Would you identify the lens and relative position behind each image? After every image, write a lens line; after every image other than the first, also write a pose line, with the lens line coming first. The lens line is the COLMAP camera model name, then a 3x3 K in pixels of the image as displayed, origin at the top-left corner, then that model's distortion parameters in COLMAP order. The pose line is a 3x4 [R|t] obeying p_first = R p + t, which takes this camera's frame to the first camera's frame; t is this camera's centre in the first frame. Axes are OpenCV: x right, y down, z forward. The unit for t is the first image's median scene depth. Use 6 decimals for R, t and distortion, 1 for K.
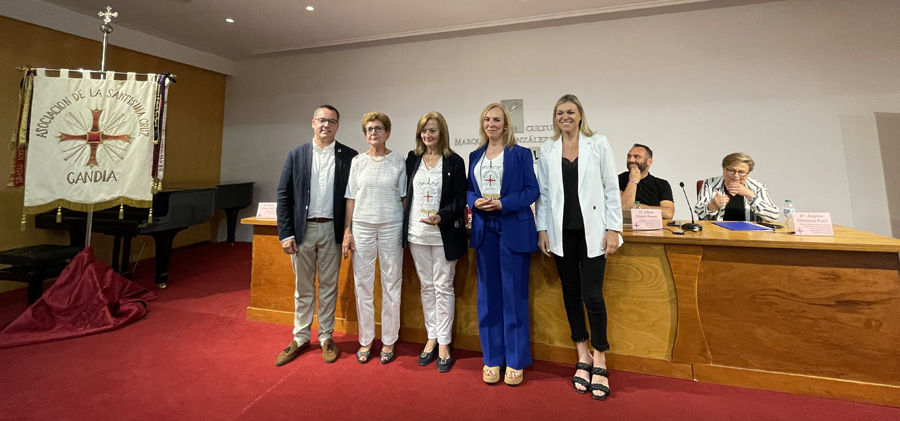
lens RADIAL K [[373.8, 0, 451.7], [0, 373.8, 155.7], [0, 0, 1]] dist [-0.001213, -0.000162]
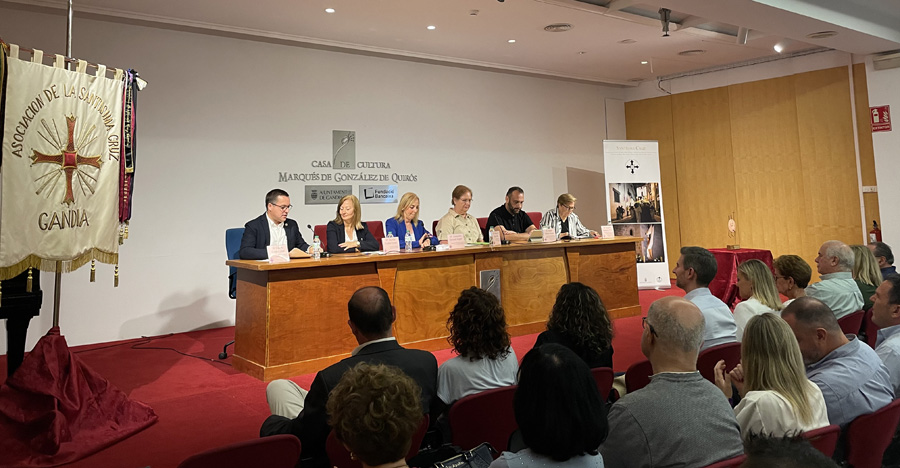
lens RADIAL K [[646.4, 0, 449.9], [0, 646.4, 234.4], [0, 0, 1]] dist [0.003339, 0.001991]
pose [[0.608114, -0.041649, 0.792756, -1.466501], [-0.000272, 0.998612, 0.052673, 0.022352], [-0.793850, -0.032247, 0.607259, -0.228170]]
